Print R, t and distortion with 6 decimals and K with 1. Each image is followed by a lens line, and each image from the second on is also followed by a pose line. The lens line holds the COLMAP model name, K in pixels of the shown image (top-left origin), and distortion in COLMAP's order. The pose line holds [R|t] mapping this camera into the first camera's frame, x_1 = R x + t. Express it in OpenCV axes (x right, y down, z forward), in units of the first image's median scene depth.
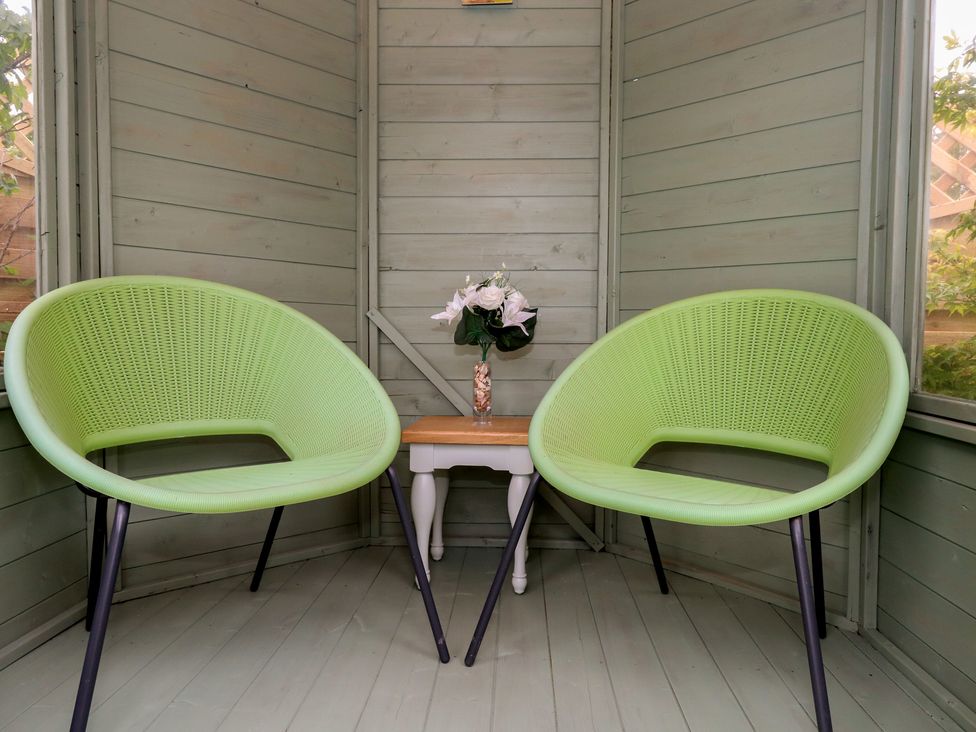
lens RADIAL K [[685.4, 0, 492.5], [0, 685.4, 351.4], [0, 0, 1]] dist [0.001774, 0.002919]
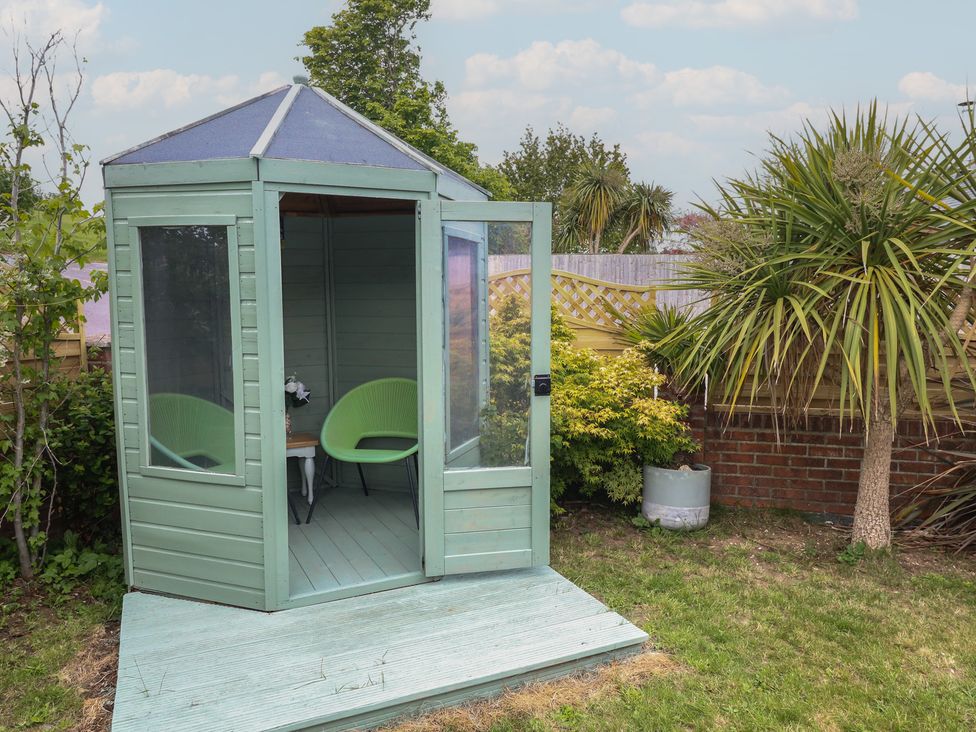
lens RADIAL K [[685.4, 0, 492.5], [0, 685.4, 351.4], [0, 0, 1]] dist [0.001774, 0.002919]
pose [[0.874156, -0.059492, 0.481987, -0.547667], [0.043464, 0.998070, 0.044364, -0.284518], [-0.483696, -0.017832, 0.875055, -1.478484]]
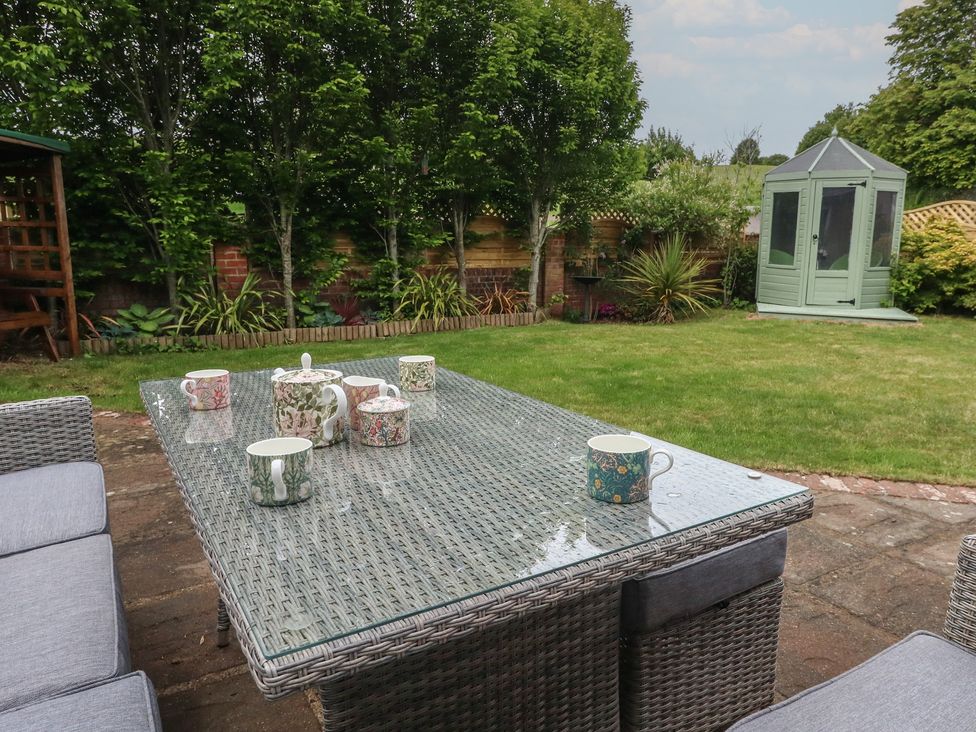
lens RADIAL K [[685.4, 0, 492.5], [0, 685.4, 351.4], [0, 0, 1]] dist [0.001774, 0.002919]
pose [[0.955795, 0.034737, -0.291975, -1.006738], [-0.002834, 0.994039, 0.108985, 0.152831], [0.294020, -0.103340, 0.950196, -5.904254]]
